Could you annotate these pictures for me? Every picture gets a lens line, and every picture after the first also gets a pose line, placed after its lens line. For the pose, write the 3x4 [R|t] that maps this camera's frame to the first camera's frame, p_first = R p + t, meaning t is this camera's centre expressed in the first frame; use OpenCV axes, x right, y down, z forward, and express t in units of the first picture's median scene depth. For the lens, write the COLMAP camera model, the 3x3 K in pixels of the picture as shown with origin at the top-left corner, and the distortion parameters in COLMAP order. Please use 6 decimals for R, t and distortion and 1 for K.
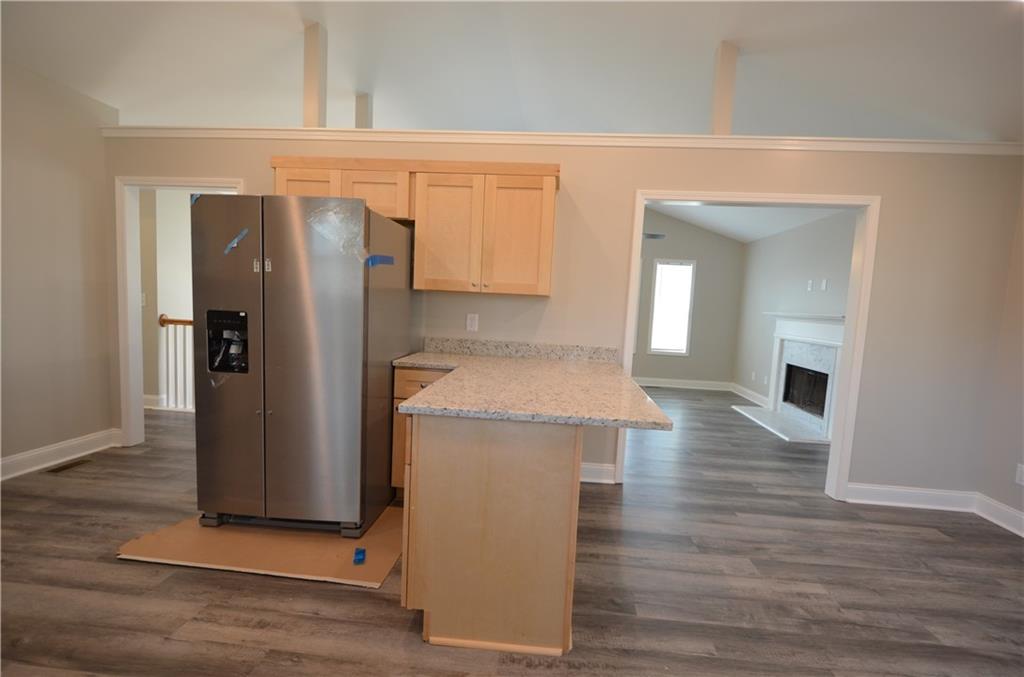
lens RADIAL K [[443.2, 0, 516.1], [0, 443.2, 343.6], [0, 0, 1]] dist [-0.002733, -0.000531]
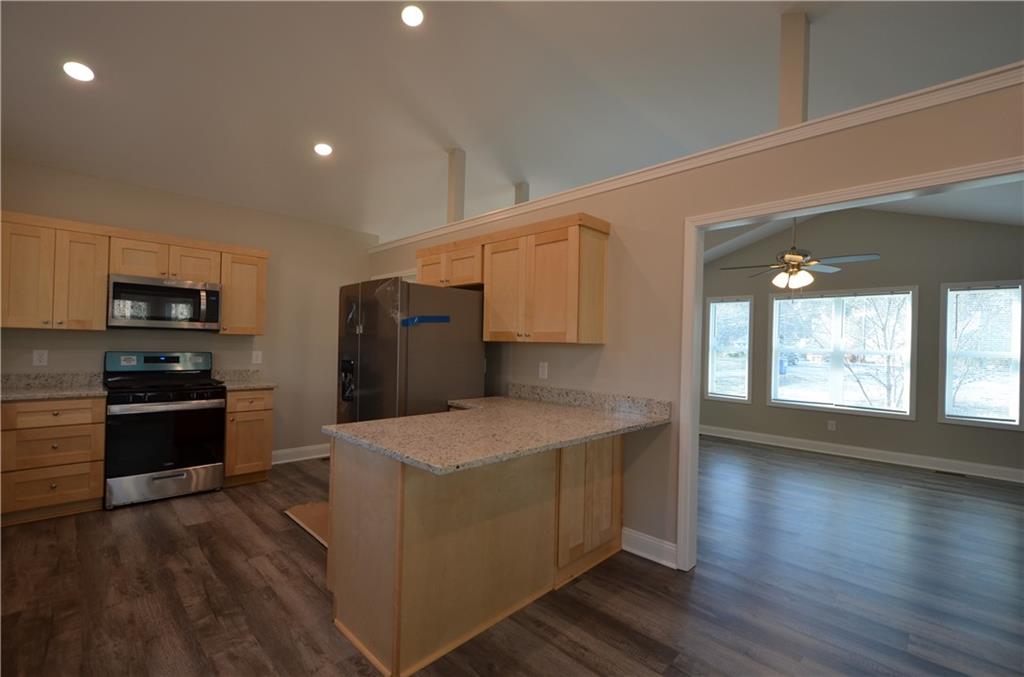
lens RADIAL K [[443.2, 0, 522.1], [0, 443.2, 341.1], [0, 0, 1]] dist [-0.002733, -0.000531]
pose [[0.775447, -0.034938, -0.630445, 0.592087], [-0.042070, 0.993390, -0.106798, -0.002086], [0.630009, 0.109339, 0.768852, 0.165123]]
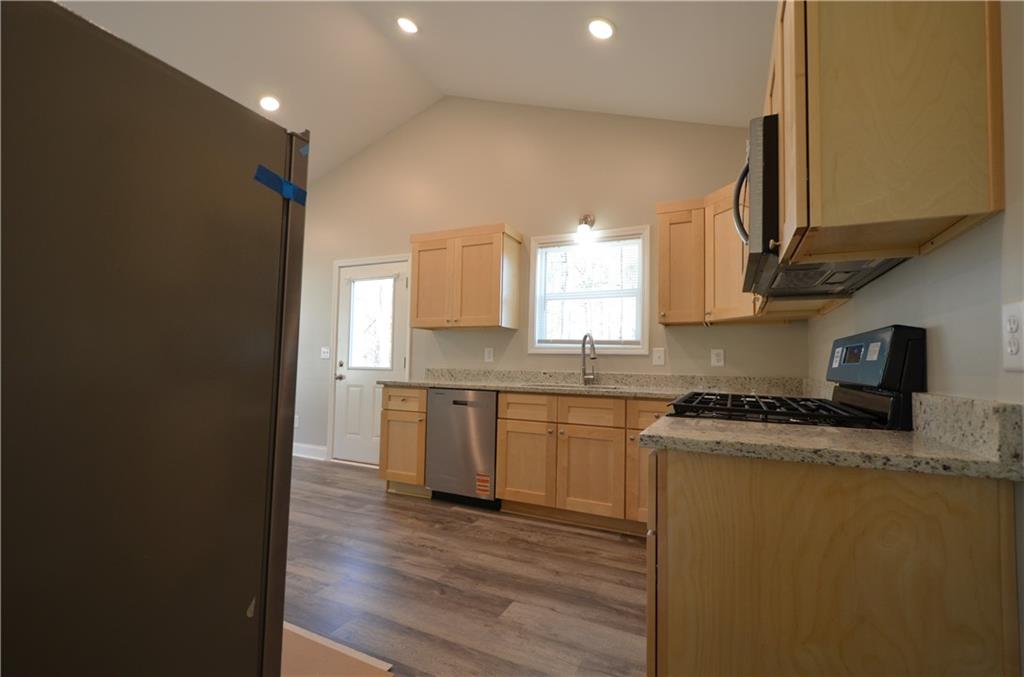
lens RADIAL K [[443.2, 0, 529.1], [0, 443.2, 347.6], [0, 0, 1]] dist [-0.002733, -0.000531]
pose [[-0.941677, -0.055364, 0.331934, -0.941816], [-0.036430, 0.997348, 0.063002, -0.072956], [-0.334542, 0.047235, -0.941196, 1.134669]]
